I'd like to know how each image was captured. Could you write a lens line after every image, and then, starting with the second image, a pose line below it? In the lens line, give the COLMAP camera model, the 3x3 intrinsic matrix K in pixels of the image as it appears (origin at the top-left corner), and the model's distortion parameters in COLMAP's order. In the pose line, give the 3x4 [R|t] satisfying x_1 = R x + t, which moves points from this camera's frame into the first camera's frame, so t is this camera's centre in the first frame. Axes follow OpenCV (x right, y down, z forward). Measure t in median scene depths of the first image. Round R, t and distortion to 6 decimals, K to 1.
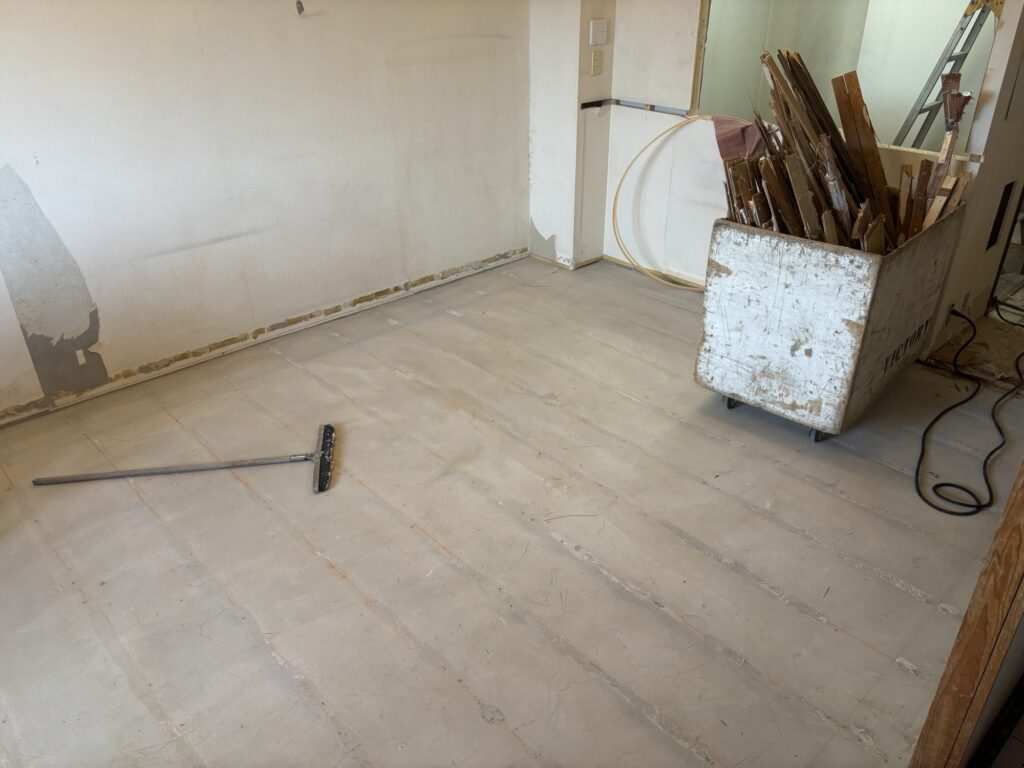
lens RADIAL K [[775.1, 0, 507.9], [0, 775.1, 382.0], [0, 0, 1]] dist [0.020437, -0.043494]
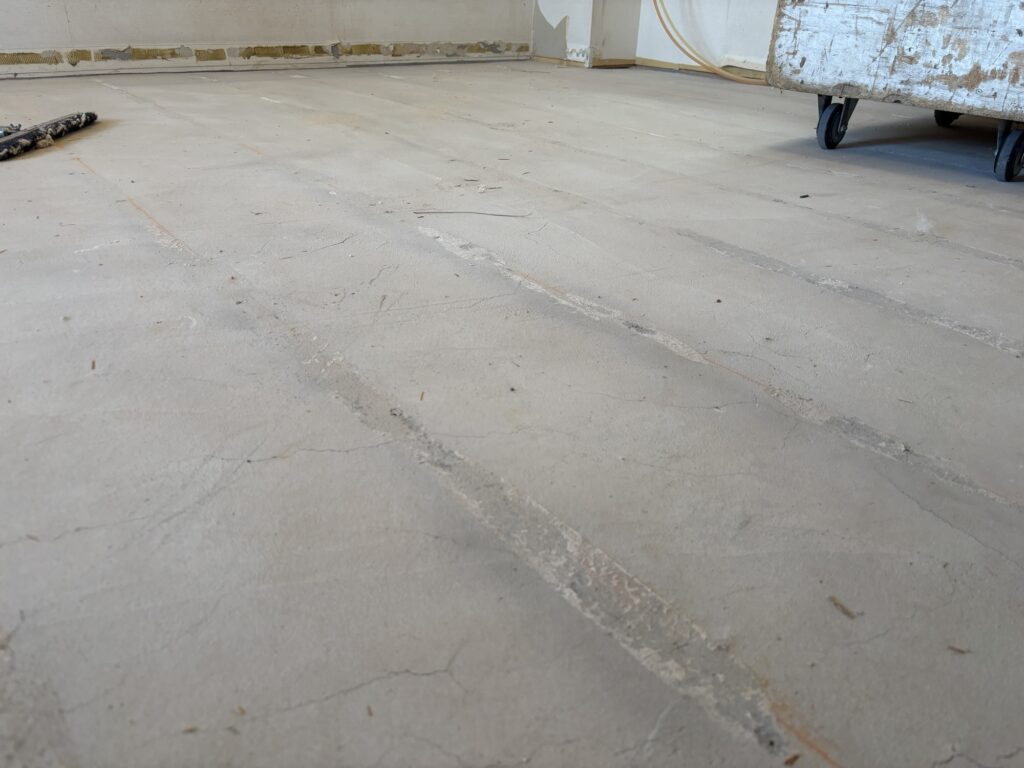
lens RADIAL K [[775.1, 0, 519.5], [0, 775.1, 383.2], [0, 0, 1]] dist [0.020437, -0.043494]
pose [[0.994866, 0.089240, -0.047730, 0.130611], [-0.091506, 0.994665, -0.047625, 0.275531], [0.043225, 0.051748, 0.997724, 0.532267]]
